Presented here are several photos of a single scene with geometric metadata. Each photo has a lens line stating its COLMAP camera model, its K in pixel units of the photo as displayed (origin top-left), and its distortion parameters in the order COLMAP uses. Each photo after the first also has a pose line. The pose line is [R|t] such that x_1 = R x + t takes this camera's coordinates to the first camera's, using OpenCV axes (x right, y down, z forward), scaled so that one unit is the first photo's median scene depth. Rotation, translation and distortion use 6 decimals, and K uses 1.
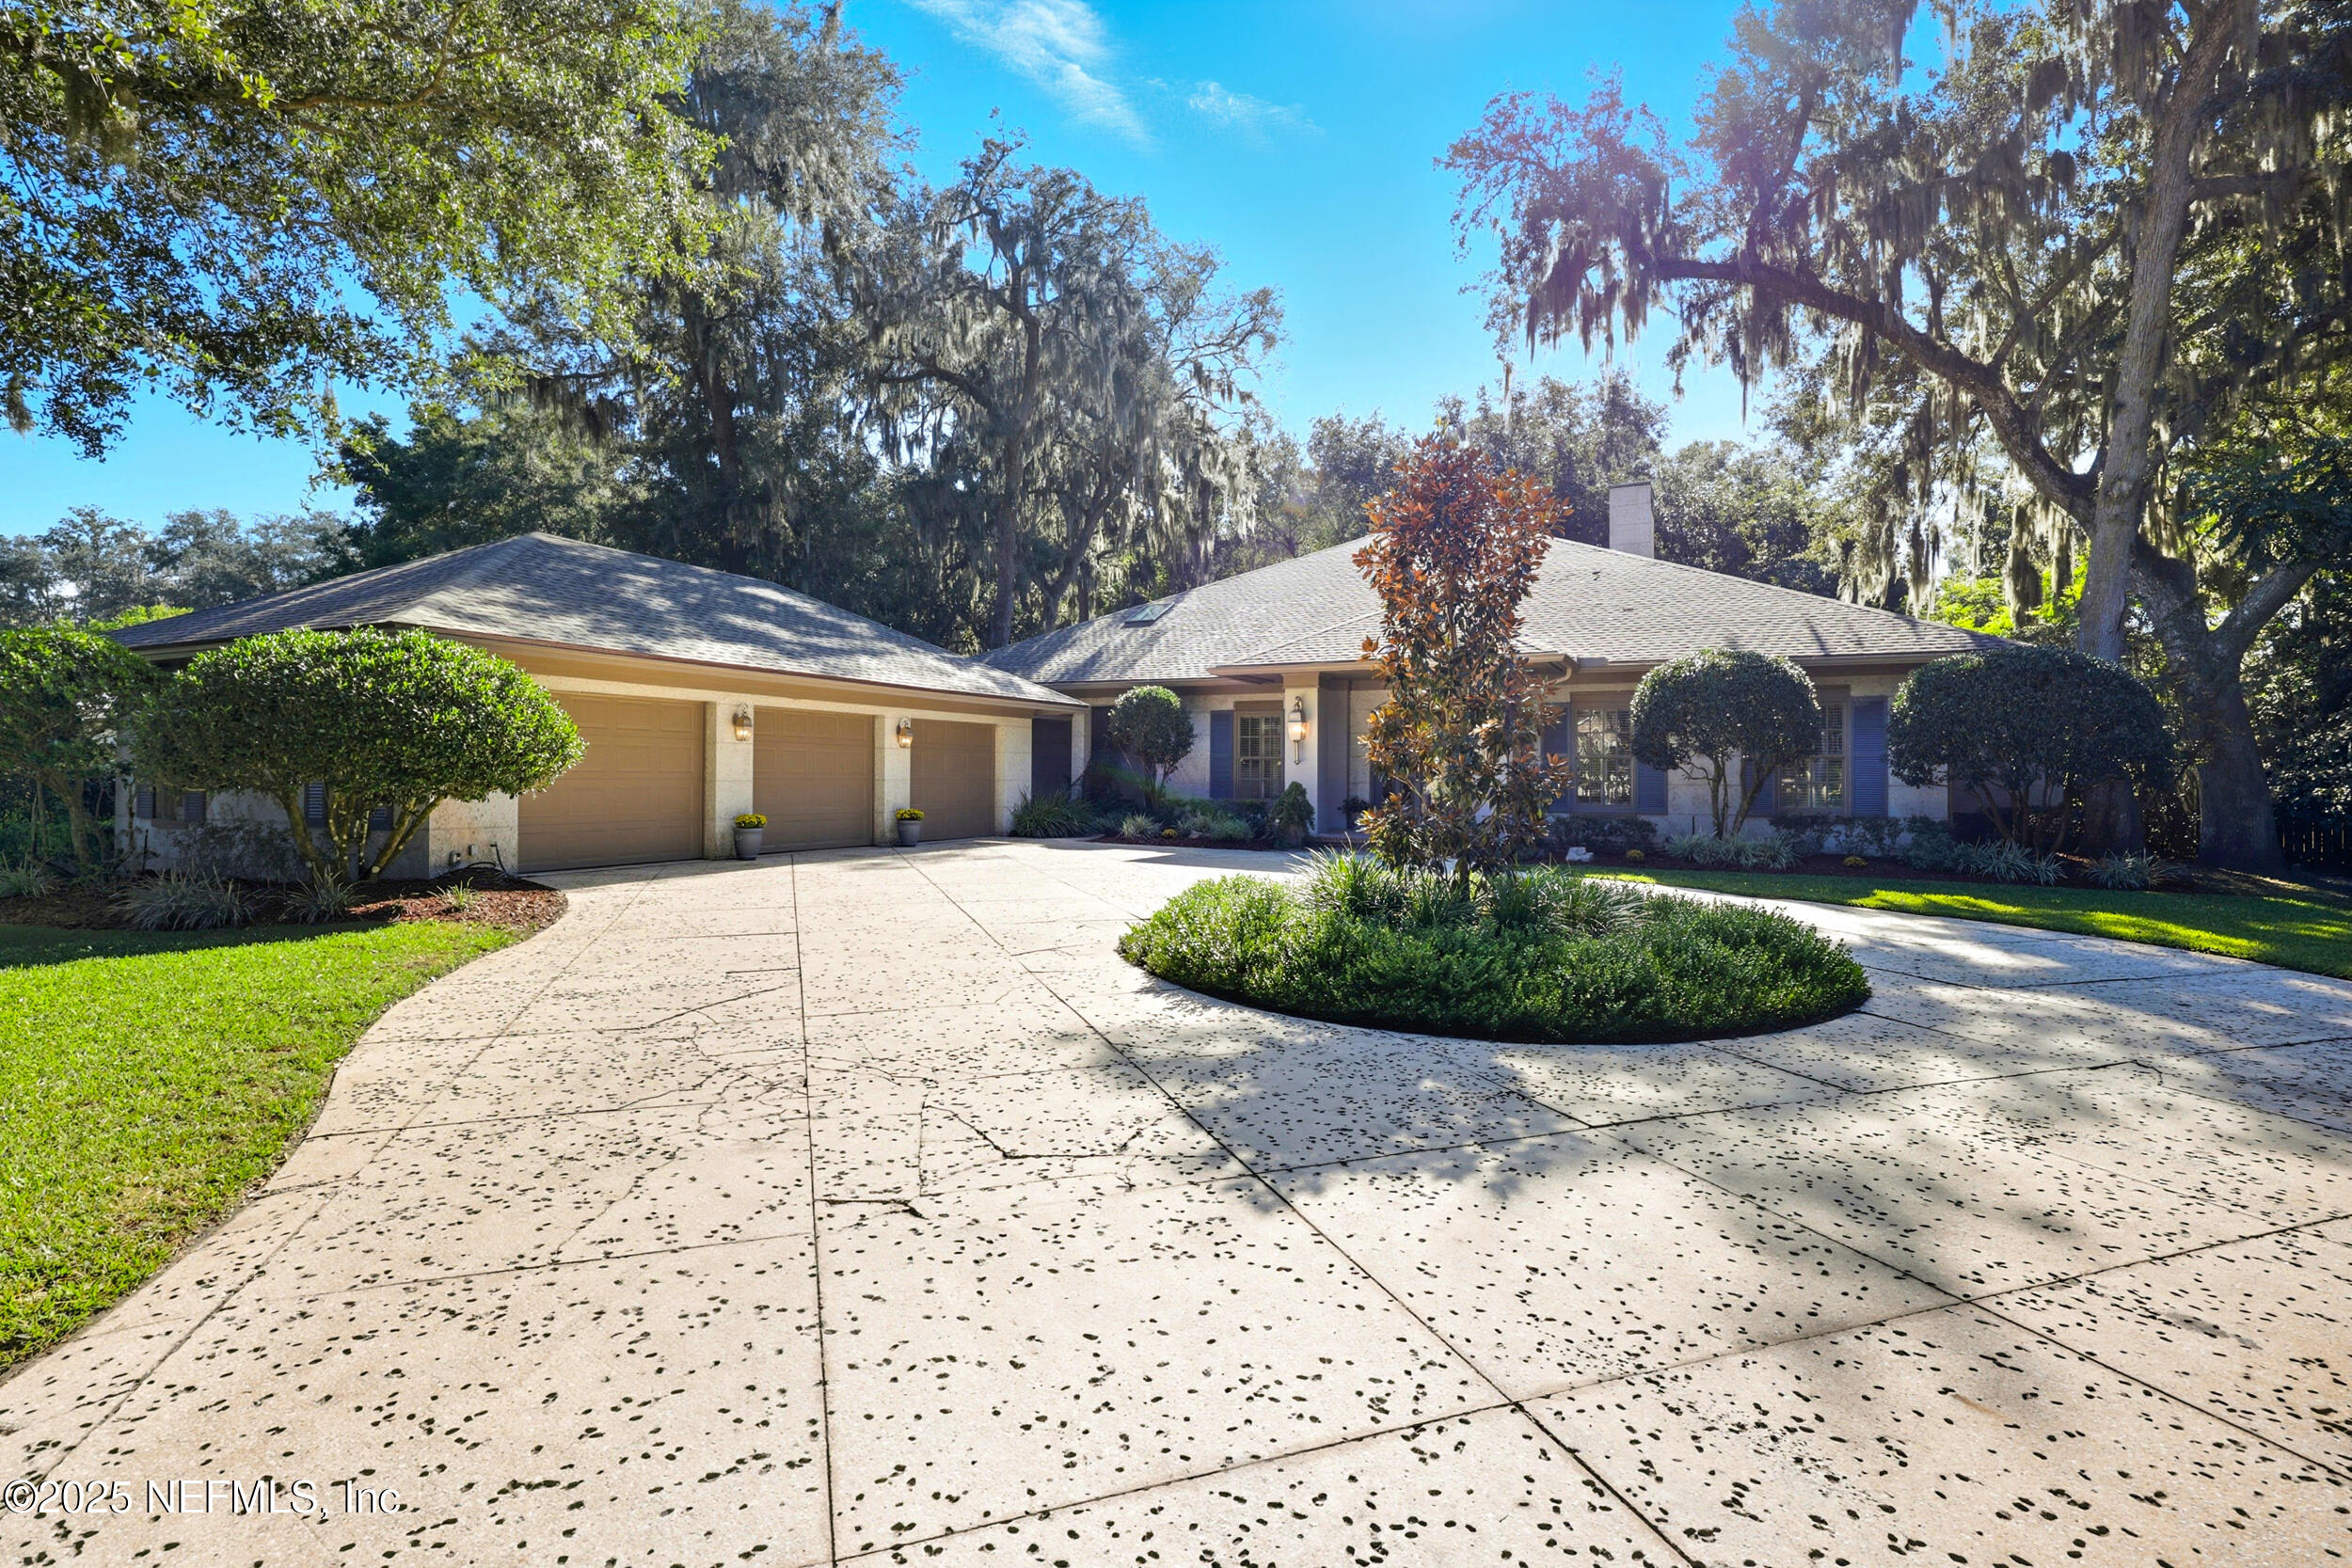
lens RADIAL K [[1095.3, 0, 1182.5], [0, 1095.3, 779.5], [0, 0, 1]] dist [0.000601, 0.001204]
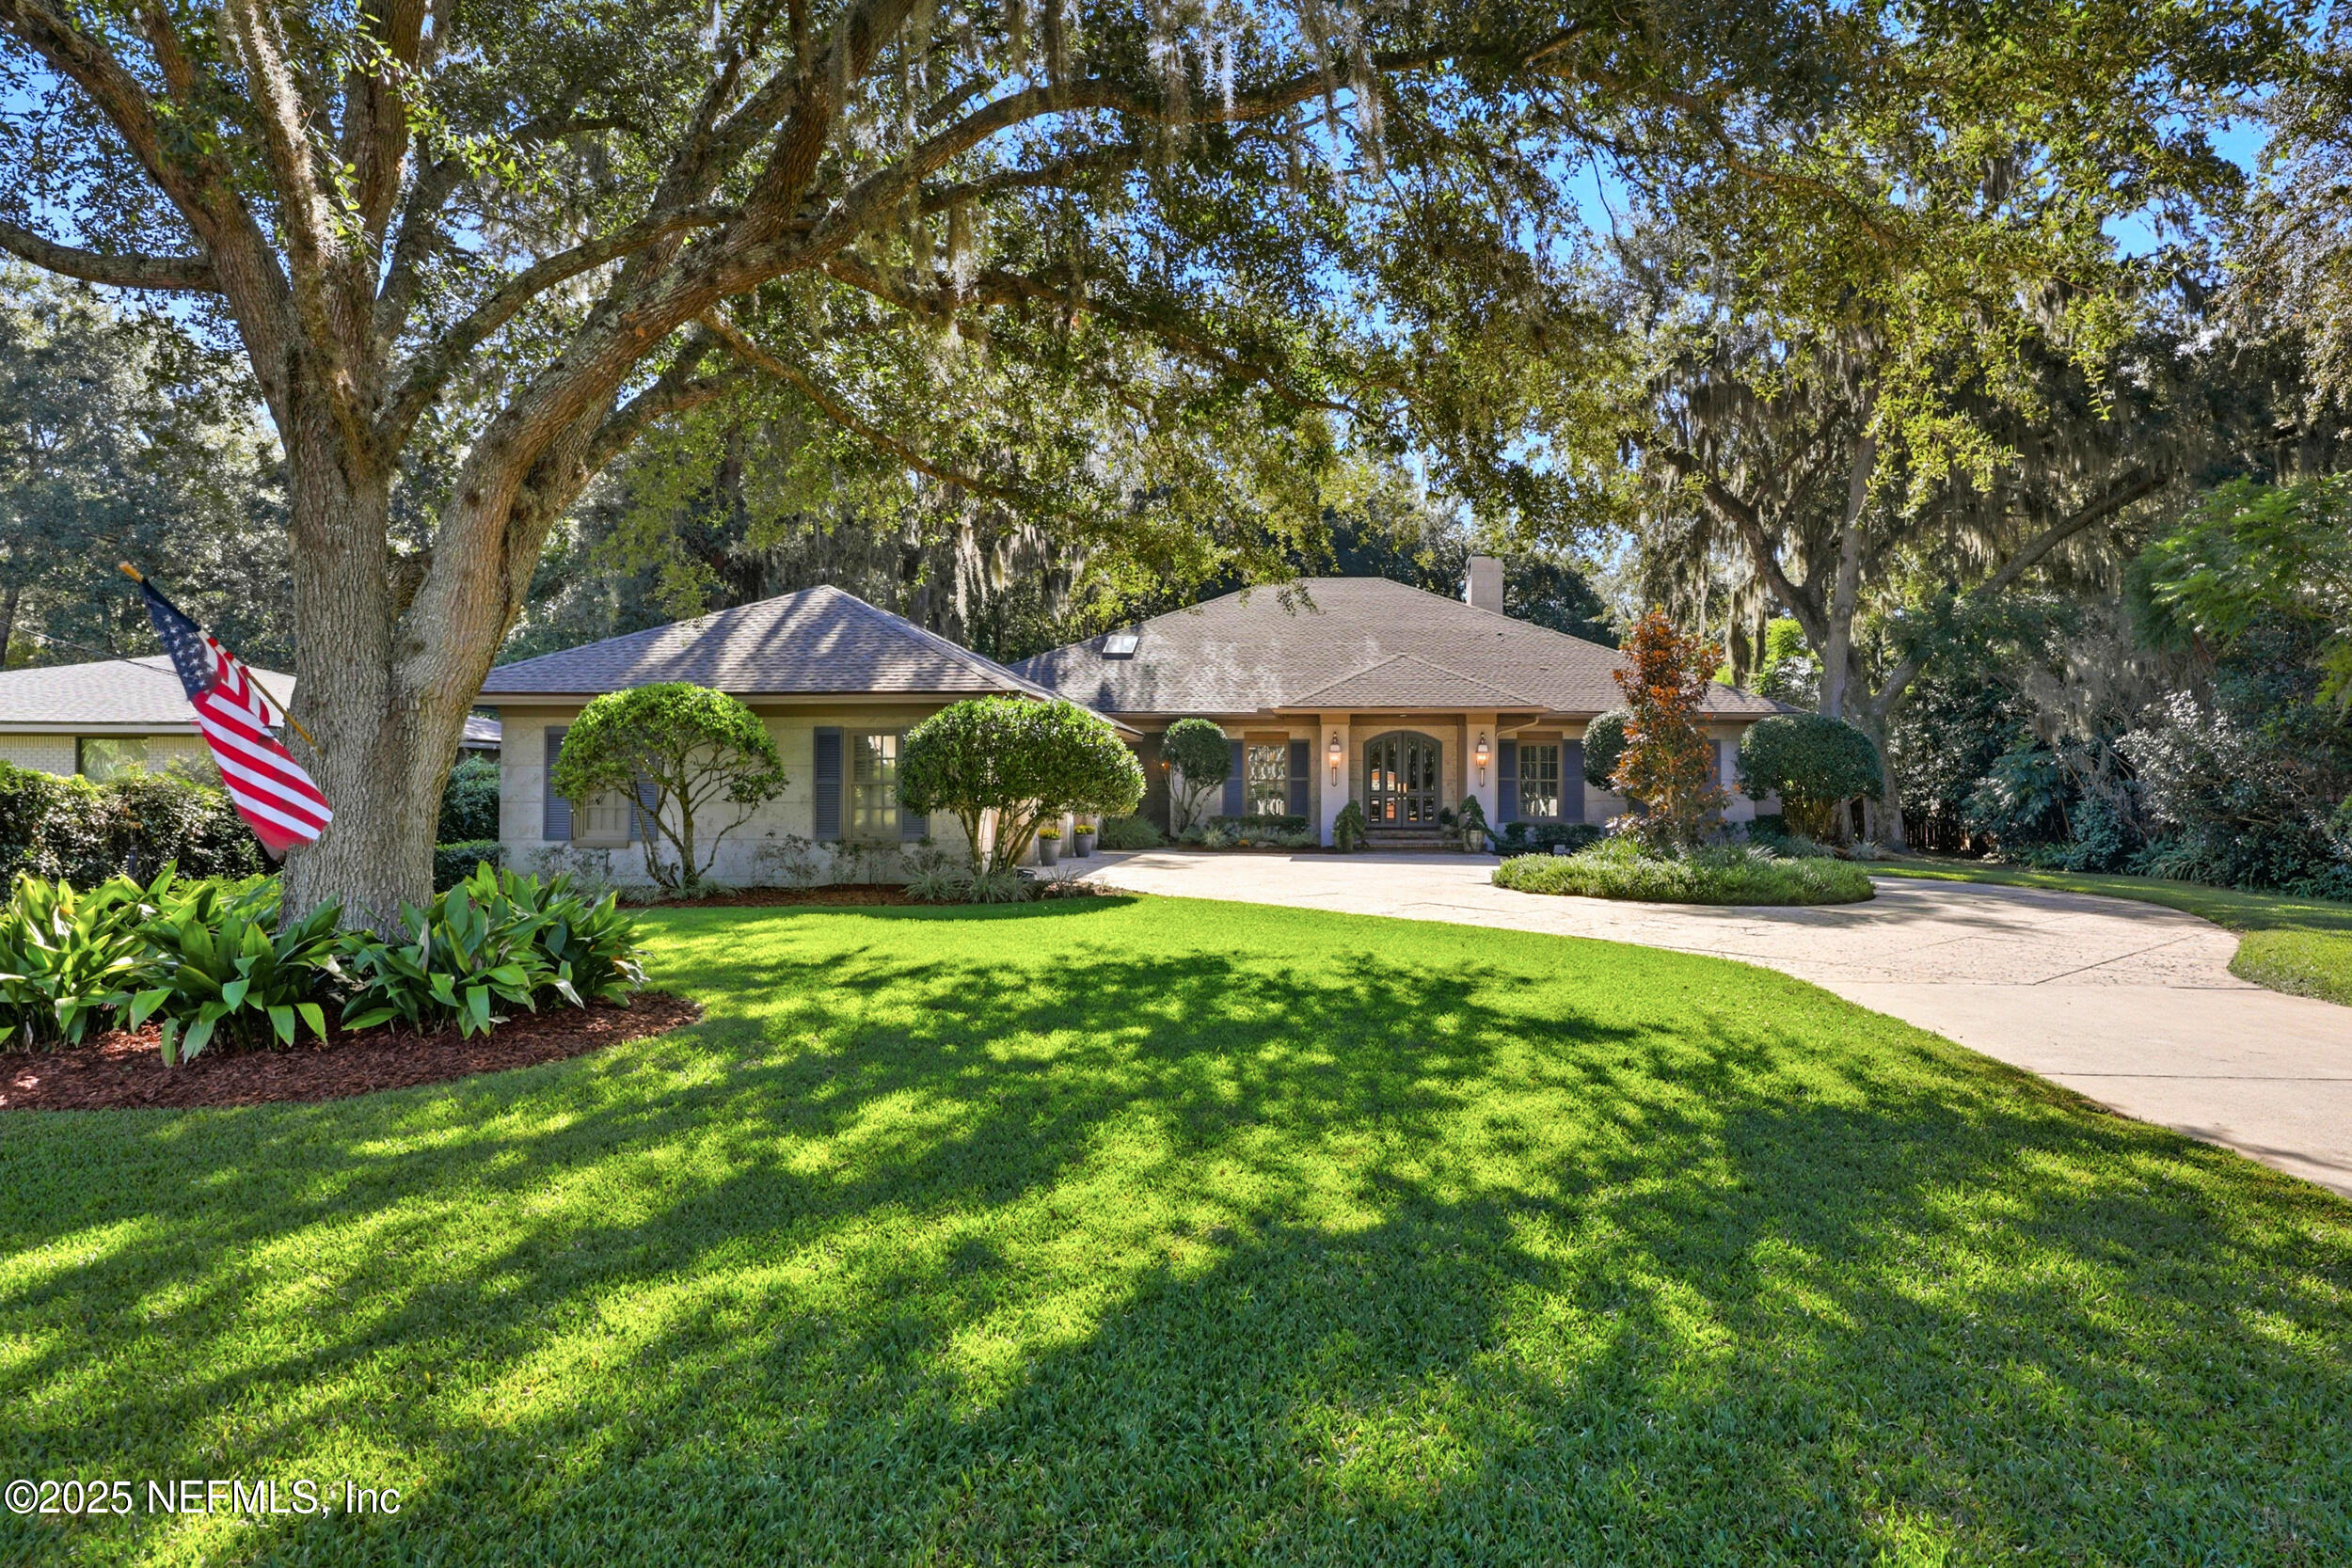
lens RADIAL K [[1313.3, 0, 1247.8], [0, 1313.3, 788.6], [0, 0, 1]] dist [0.019761, 0.000340]
pose [[0.921075, -0.002076, 0.389380, -0.478866], [0.004627, 0.999974, -0.005614, -0.002494], [-0.389358, 0.006973, 0.921060, -0.288397]]
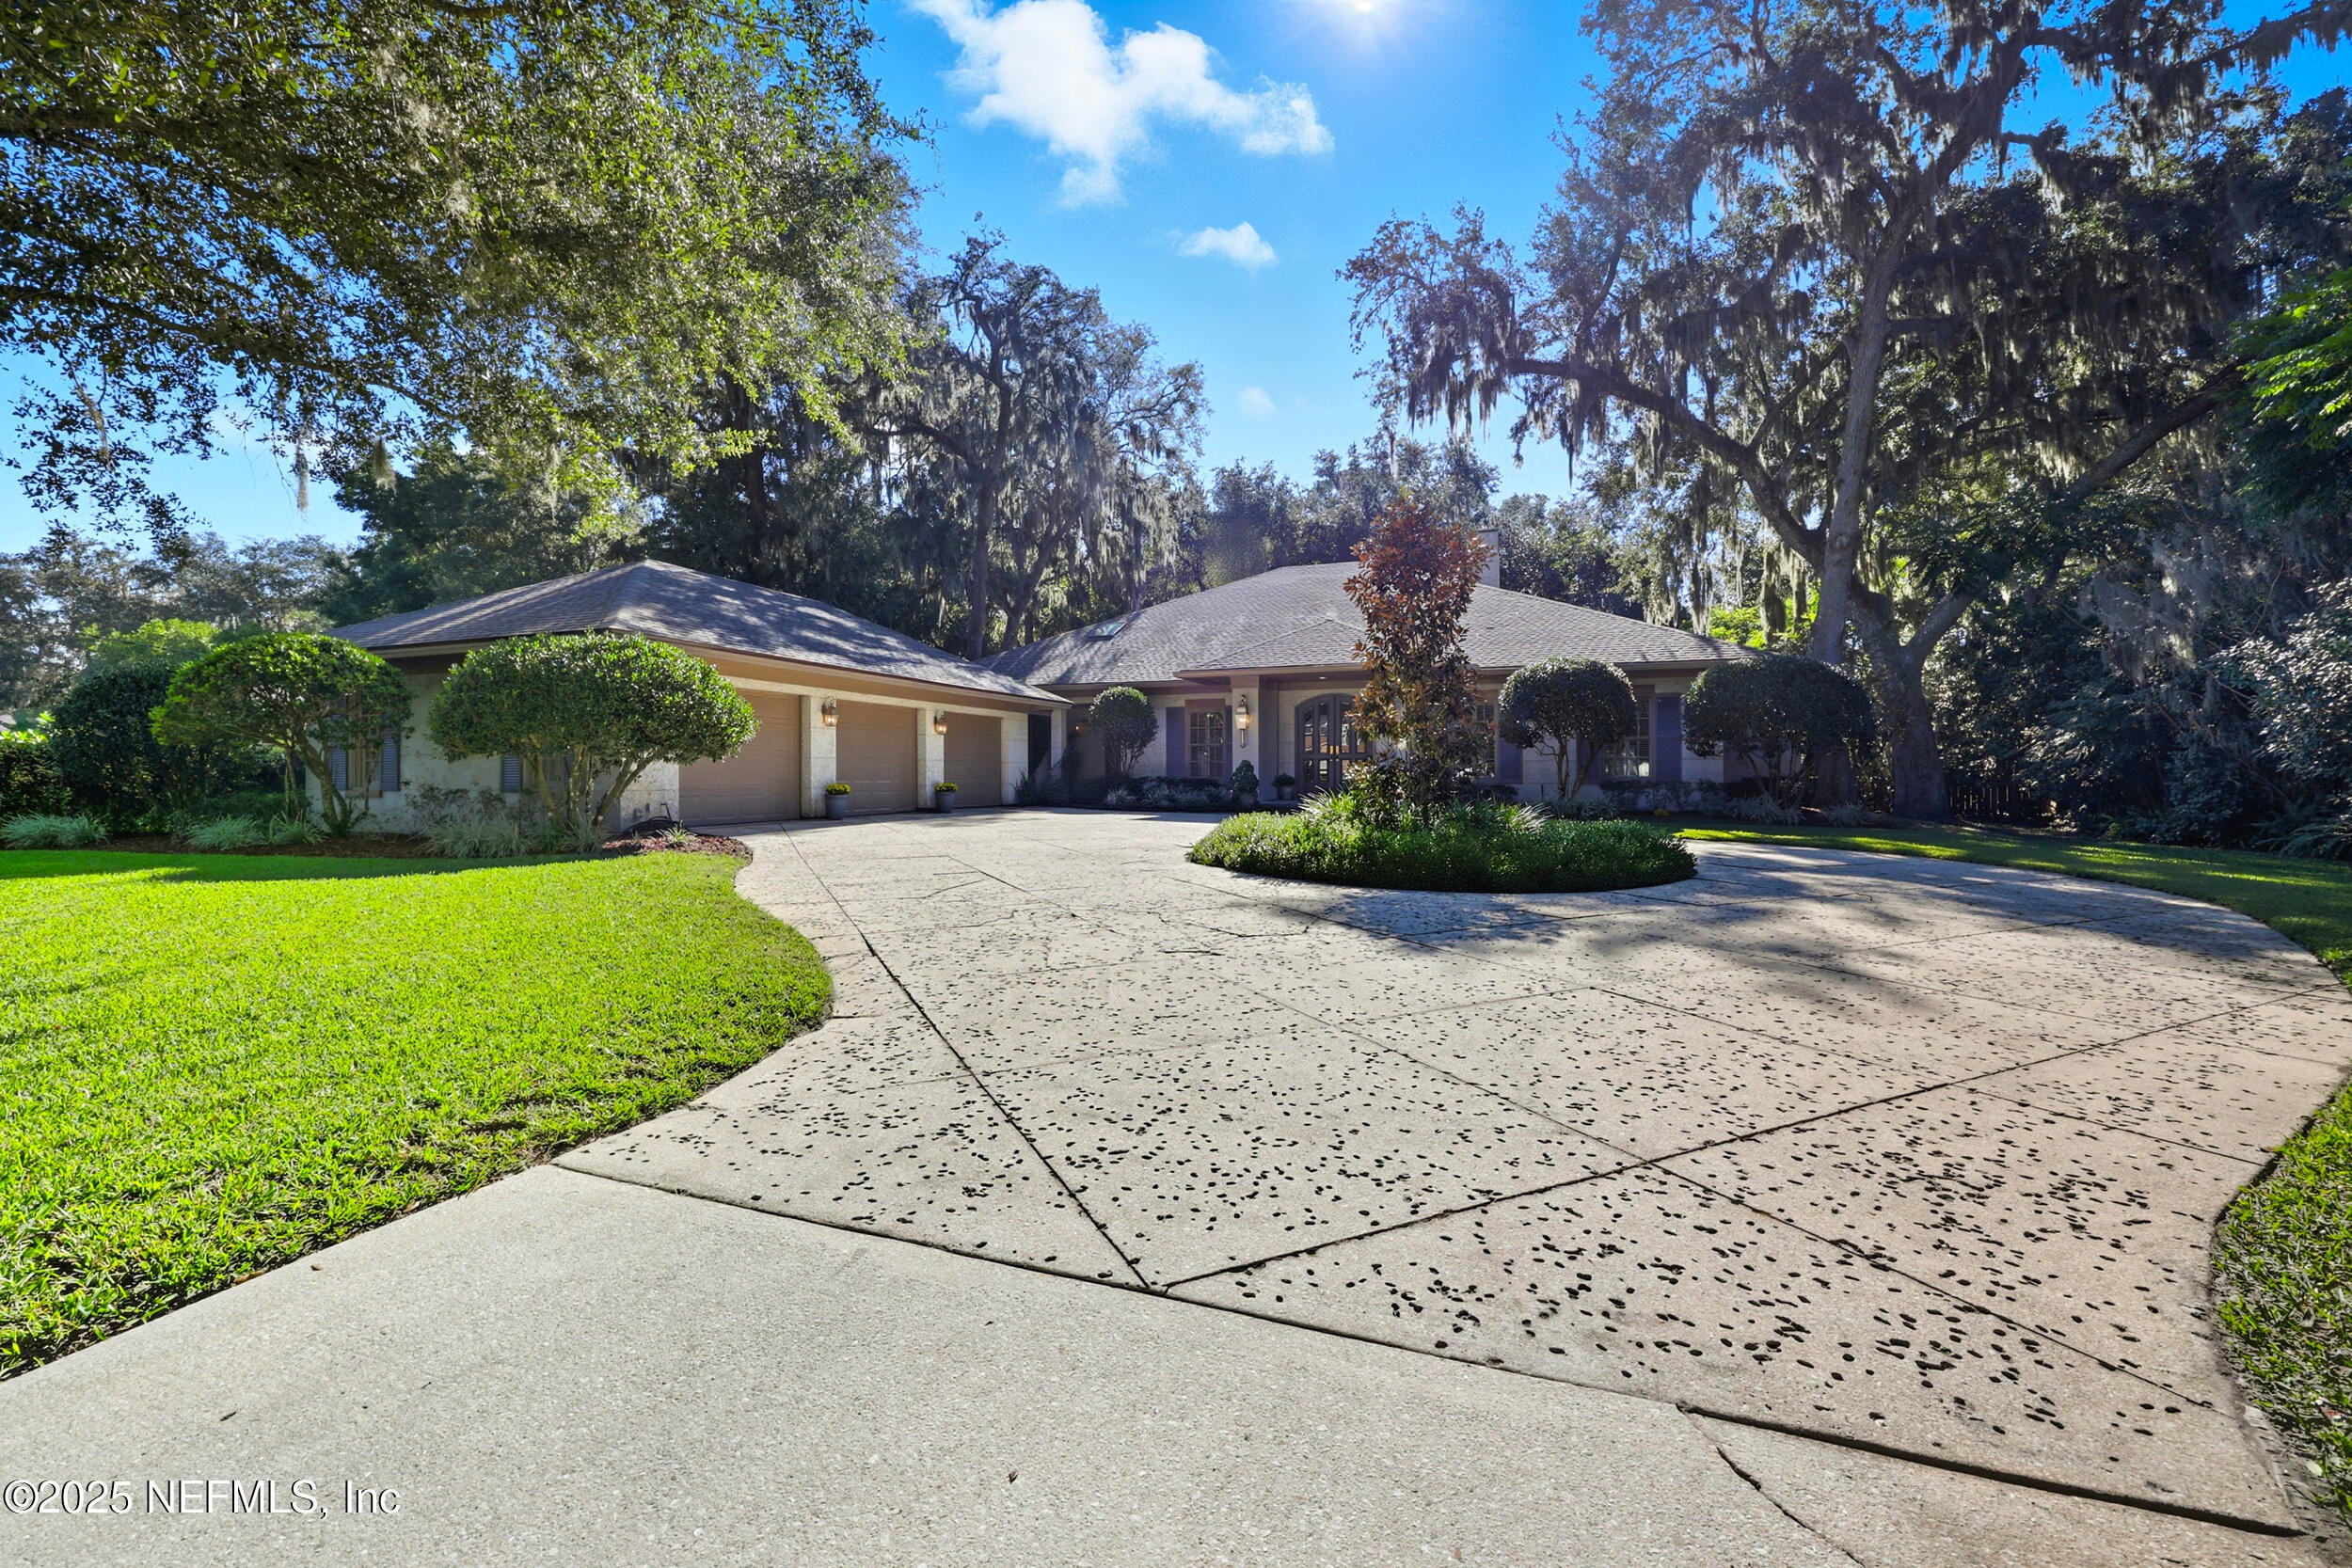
lens RADIAL K [[945.7, 0, 1169.3], [0, 945.7, 787.3], [0, 0, 1]] dist [0.000999, 0.000279]
pose [[0.995665, -0.009959, 0.092482, -0.069970], [0.009009, 0.999902, 0.010689, 0.016605], [-0.092580, -0.009809, 0.995657, -0.076815]]
